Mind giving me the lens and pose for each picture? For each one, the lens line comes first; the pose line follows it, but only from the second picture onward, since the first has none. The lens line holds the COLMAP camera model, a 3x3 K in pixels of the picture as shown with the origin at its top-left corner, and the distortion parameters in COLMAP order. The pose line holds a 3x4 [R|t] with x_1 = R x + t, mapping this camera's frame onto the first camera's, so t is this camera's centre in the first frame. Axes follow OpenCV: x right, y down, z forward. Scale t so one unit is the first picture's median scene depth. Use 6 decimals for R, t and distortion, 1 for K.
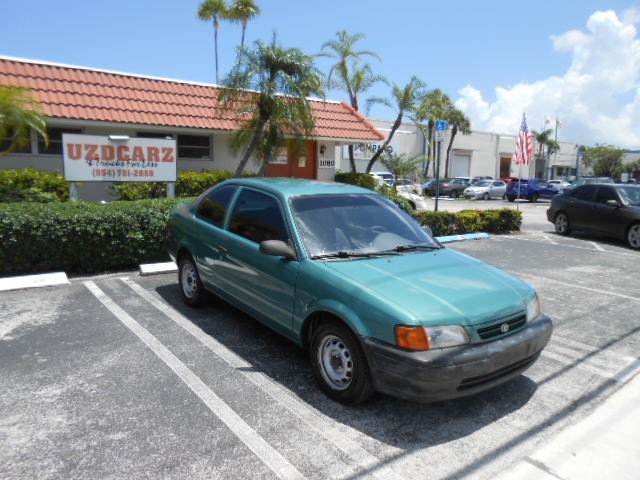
lens RADIAL K [[478.7, 0, 320.0], [0, 478.7, 240.0], [0, 0, 1]] dist [-0.012939, -0.001059]
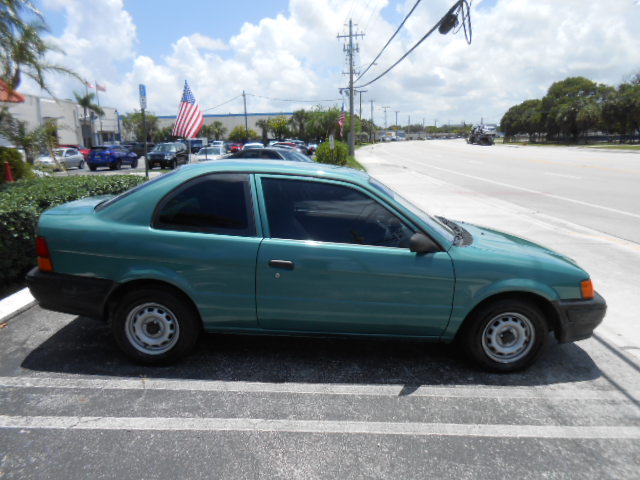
lens RADIAL K [[478.7, 0, 320.0], [0, 478.7, 240.0], [0, 0, 1]] dist [-0.012939, -0.001059]
pose [[0.606598, -0.184896, 0.773209, -0.699556], [0.129718, 0.982564, 0.133192, -0.100397], [-0.784355, 0.019505, 0.620006, 0.490106]]
